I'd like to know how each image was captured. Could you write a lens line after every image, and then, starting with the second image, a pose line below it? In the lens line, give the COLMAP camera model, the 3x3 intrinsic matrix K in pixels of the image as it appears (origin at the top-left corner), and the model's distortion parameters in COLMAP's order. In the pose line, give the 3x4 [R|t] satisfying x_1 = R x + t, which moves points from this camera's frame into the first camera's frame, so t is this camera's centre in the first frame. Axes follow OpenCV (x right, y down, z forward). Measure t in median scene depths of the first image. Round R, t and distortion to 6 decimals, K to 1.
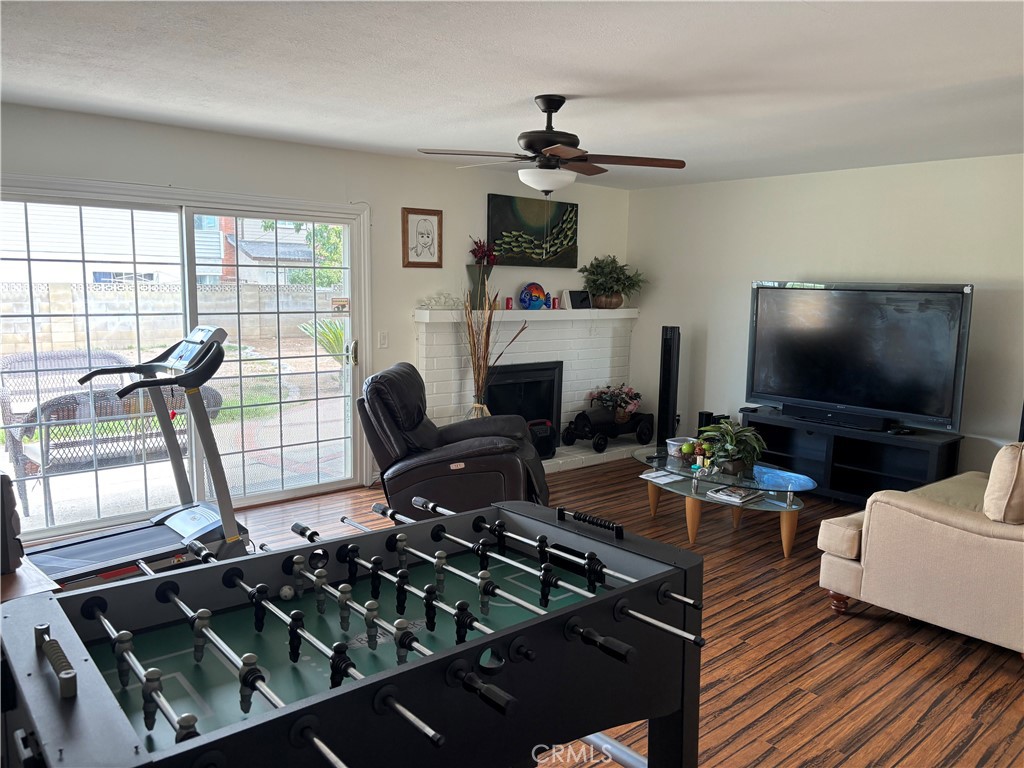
lens RADIAL K [[782.1, 0, 511.9], [0, 782.1, 384.3], [0, 0, 1]] dist [0.003162, -0.002177]
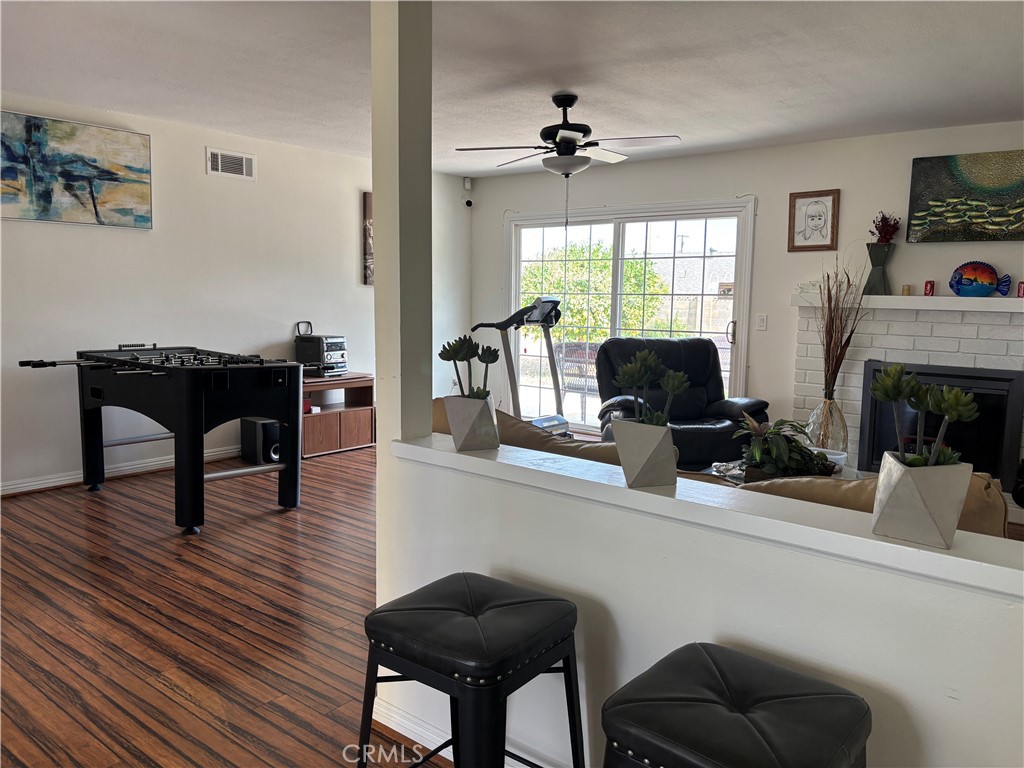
lens RADIAL K [[782.1, 0, 489.5], [0, 782.1, 392.0], [0, 0, 1]] dist [0.003162, -0.002177]
pose [[0.135980, 0.096881, -0.985963, 0.744491], [-0.150815, 0.985633, 0.076049, 0.009723], [0.979165, 0.138357, 0.148637, 0.444644]]
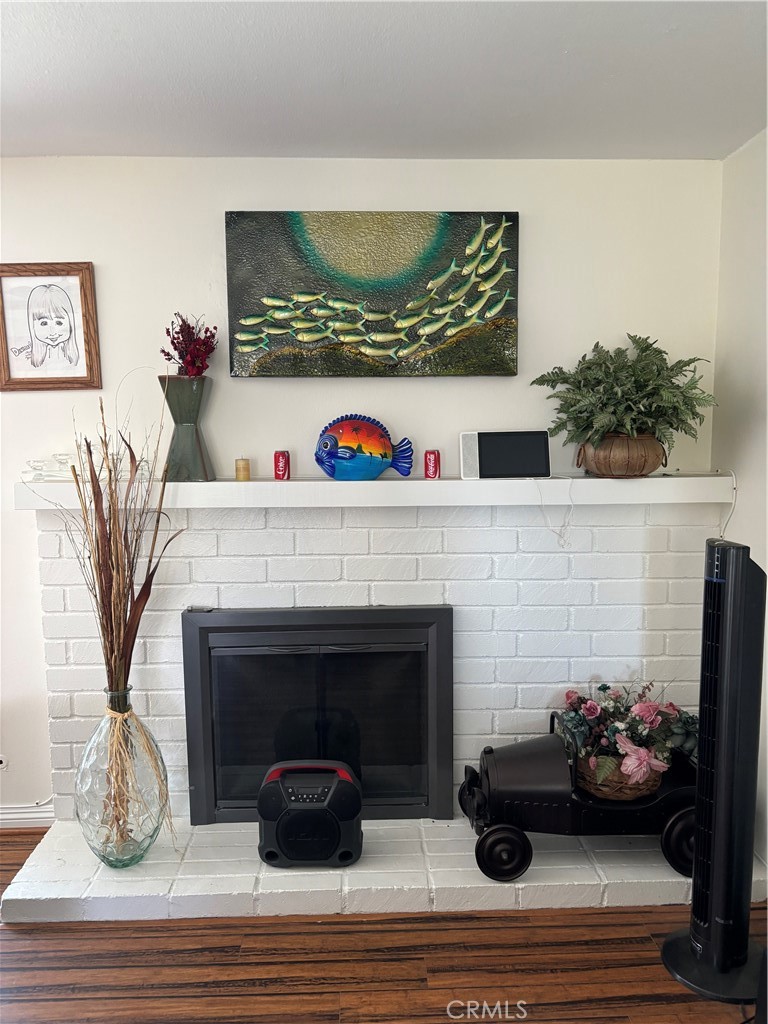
lens RADIAL K [[782.1, 0, 382.8], [0, 782.1, 514.6], [0, 0, 1]] dist [0.003162, -0.002177]
pose [[0.766989, 0.032810, -0.640821, 0.308996], [-0.058738, 0.998089, -0.019200, -0.071862], [0.638967, 0.052366, 0.767450, 0.709393]]
